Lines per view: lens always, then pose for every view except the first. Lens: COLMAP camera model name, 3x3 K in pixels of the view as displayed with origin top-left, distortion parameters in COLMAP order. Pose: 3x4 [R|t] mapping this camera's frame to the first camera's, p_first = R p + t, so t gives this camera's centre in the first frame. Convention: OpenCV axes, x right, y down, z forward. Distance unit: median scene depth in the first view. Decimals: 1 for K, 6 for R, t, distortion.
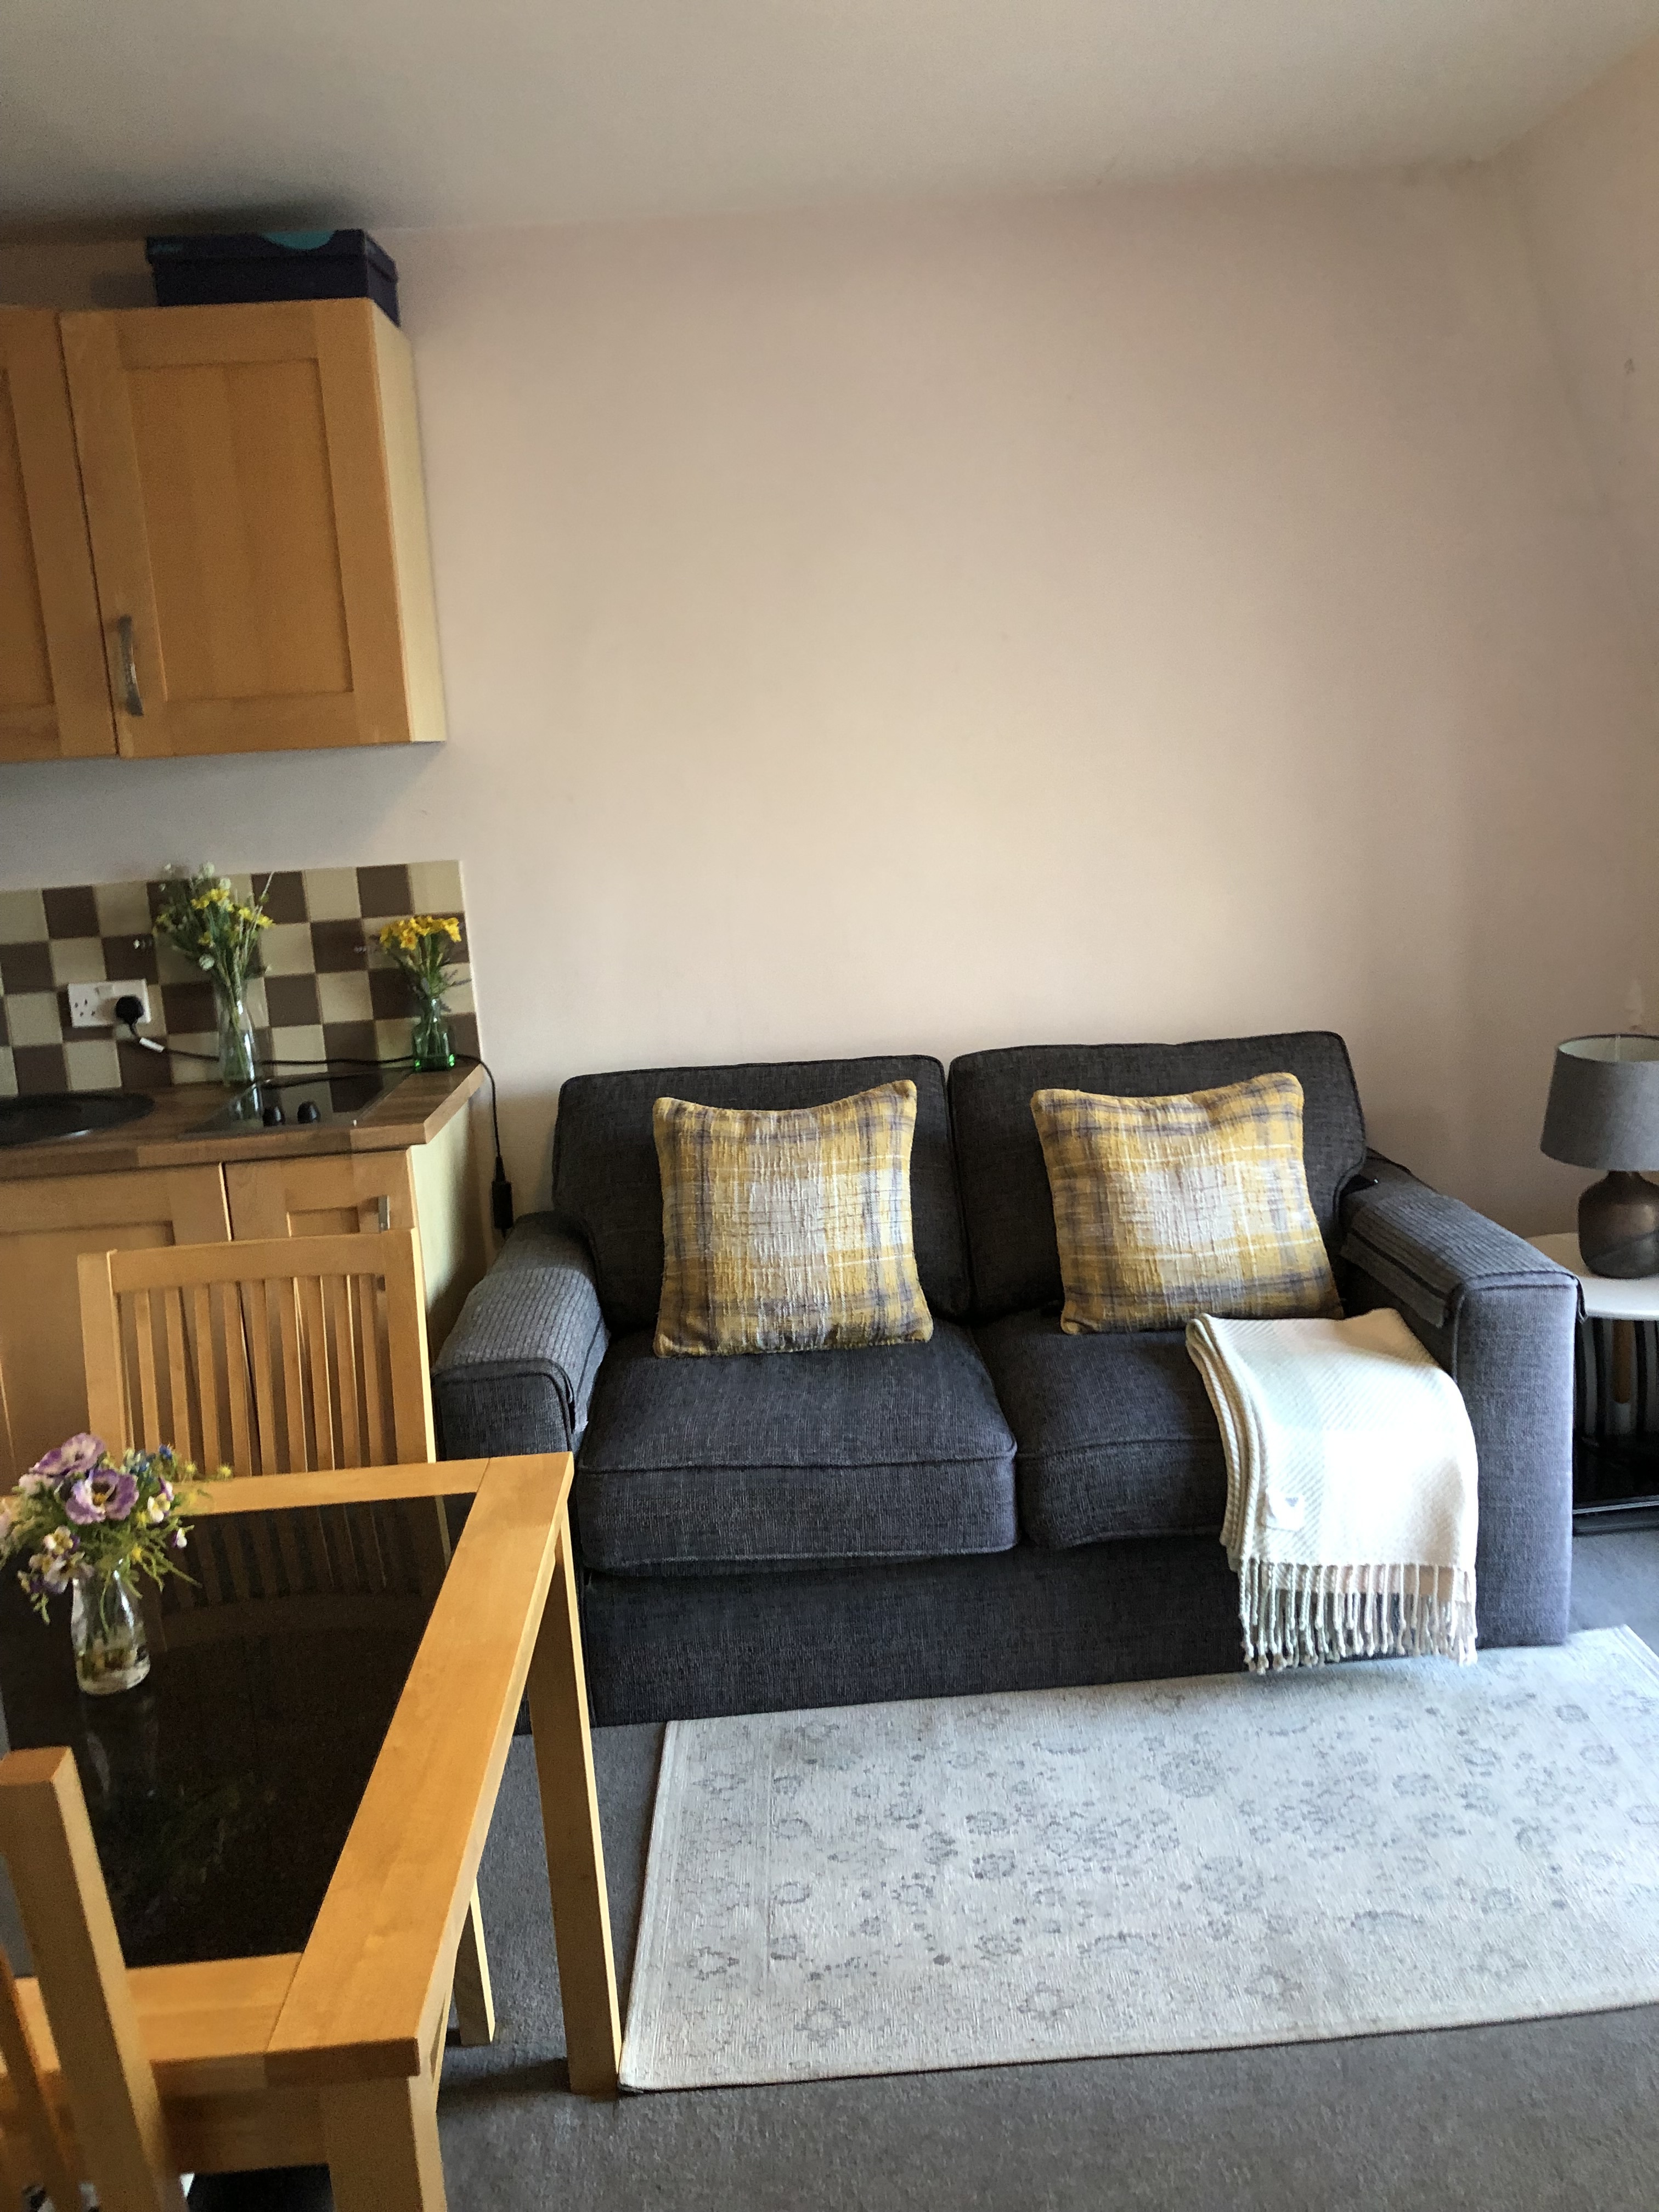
lens RADIAL K [[1768.5, 0, 829.5], [0, 1768.5, 1106.0], [0, 0, 1]] dist [-0.053560, -0.000660]
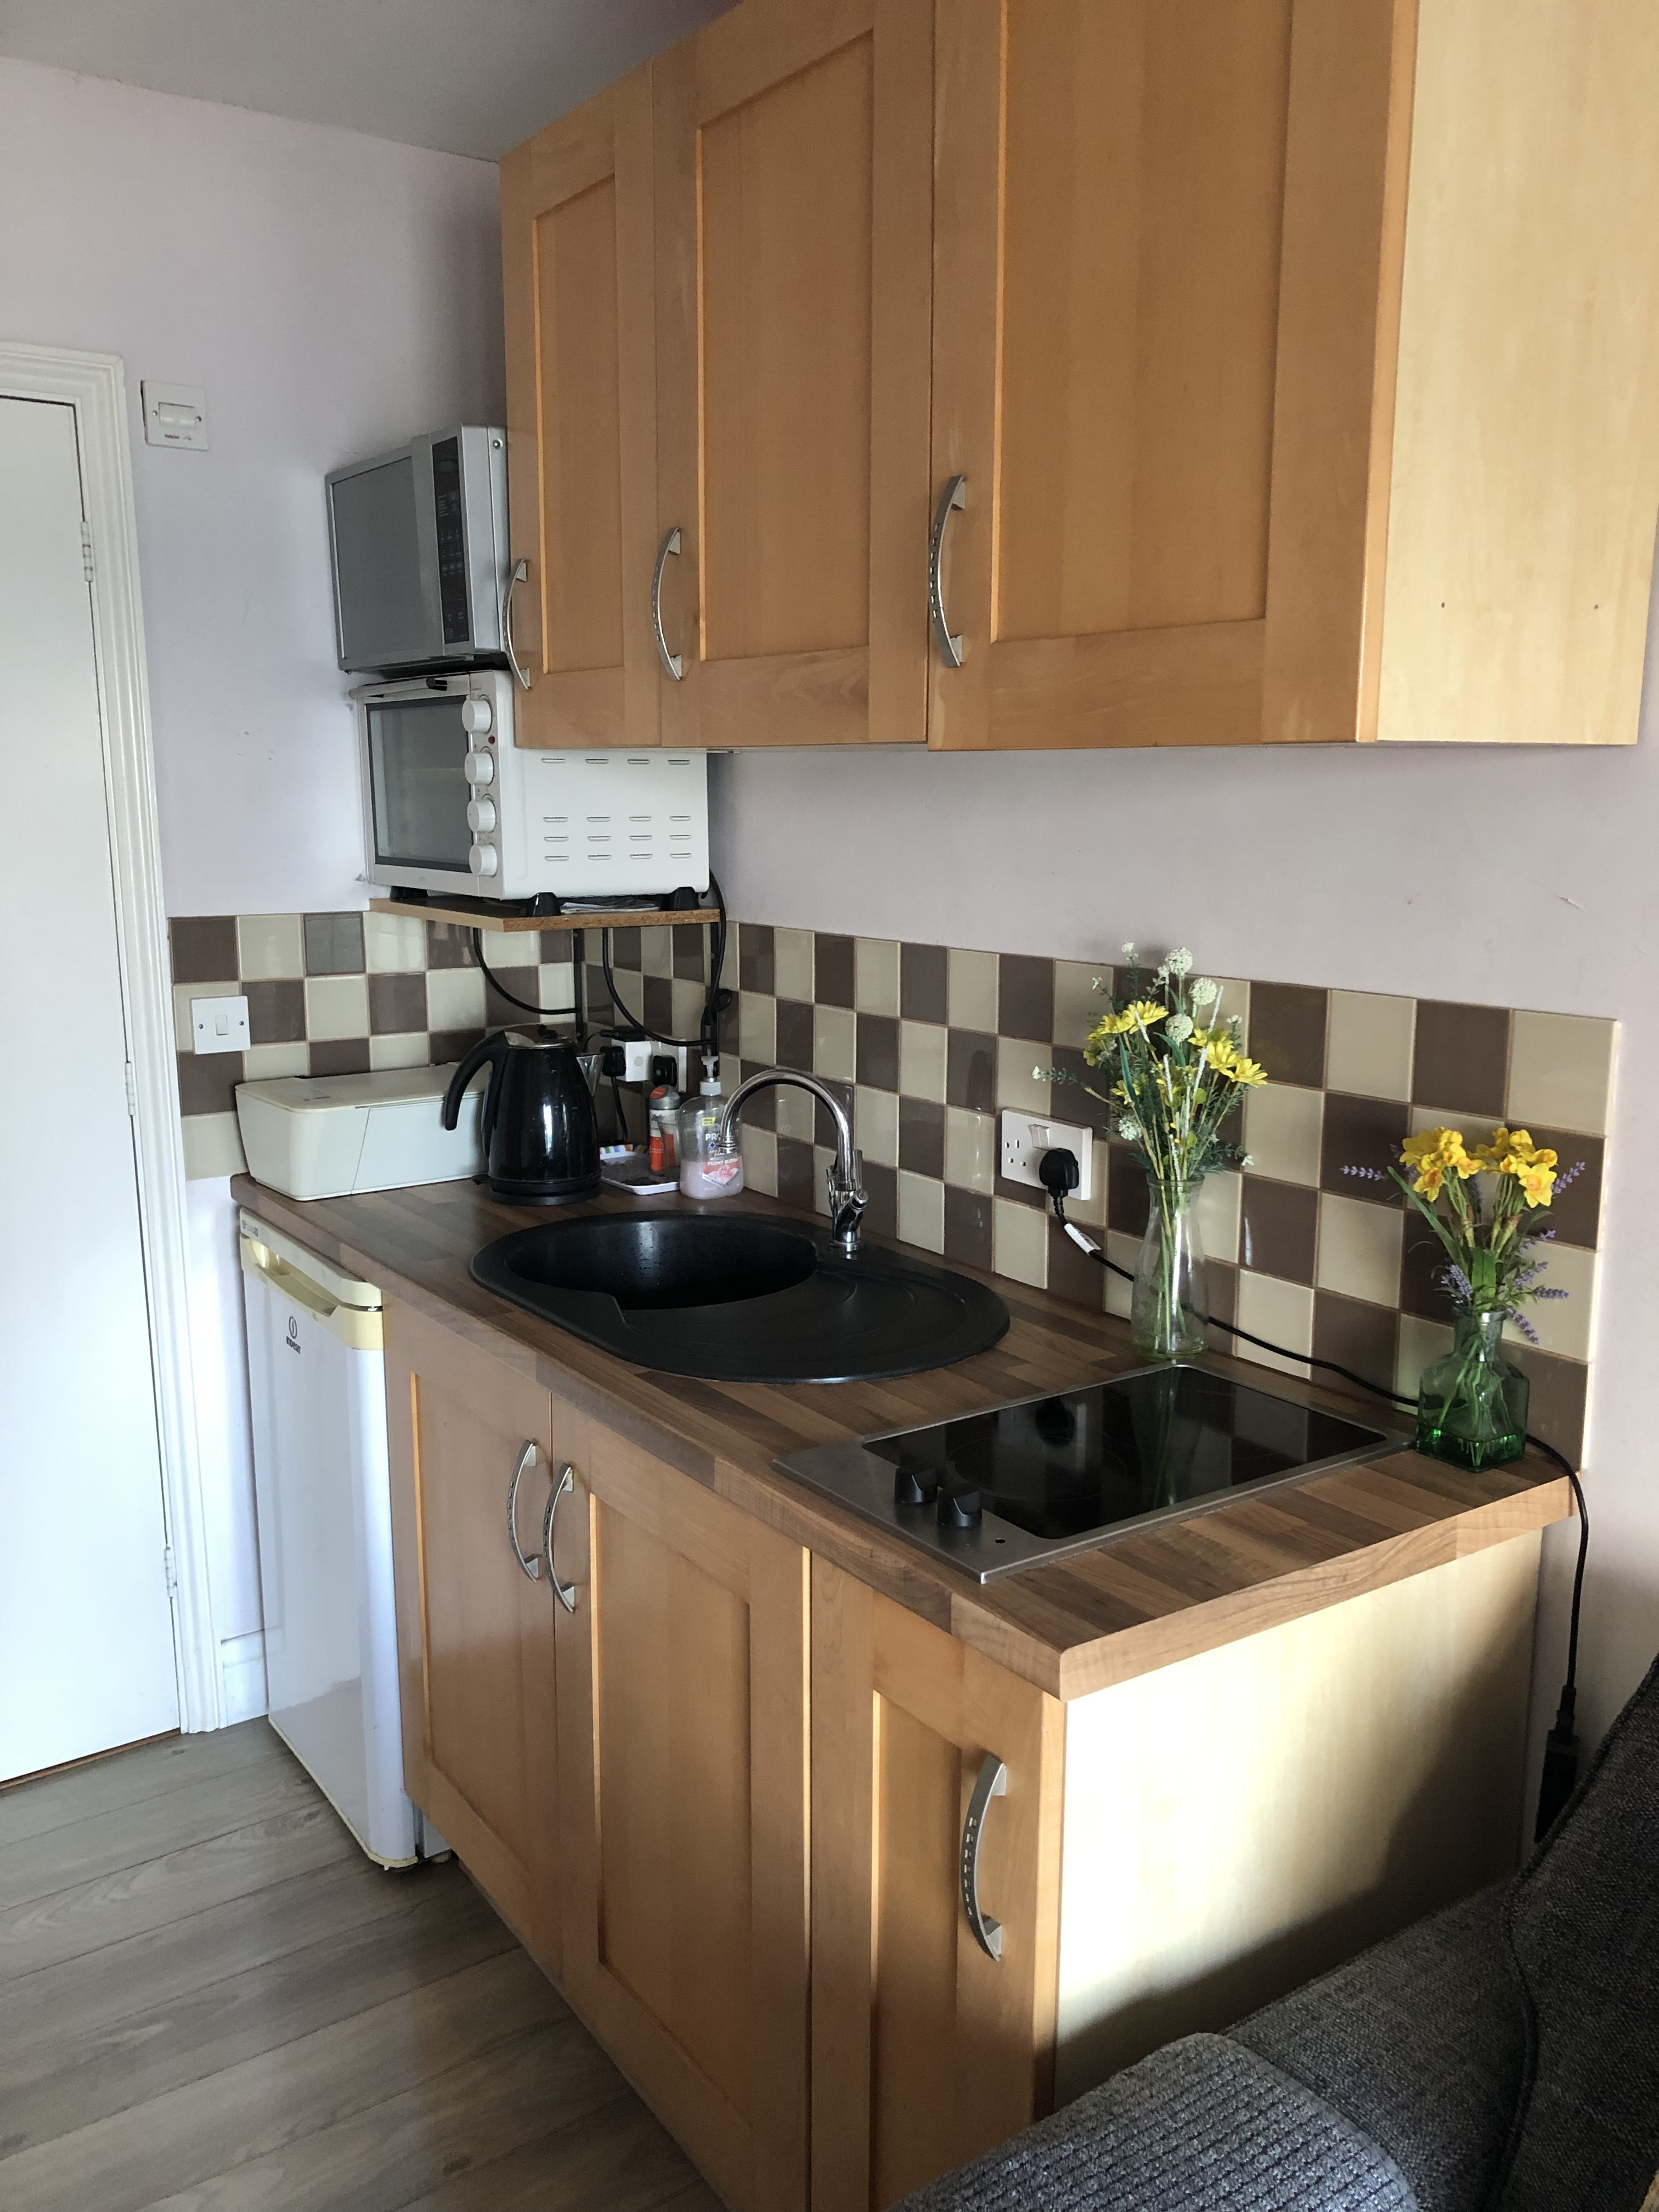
lens RADIAL K [[1768.5, 0, 829.5], [0, 1768.5, 1106.0], [0, 0, 1]] dist [-0.053560, -0.000660]
pose [[0.530350, 0.203394, -0.823019, 0.046781], [-0.200671, 0.973324, 0.111228, -0.127757], [0.823687, 0.106166, 0.557018, 0.600118]]
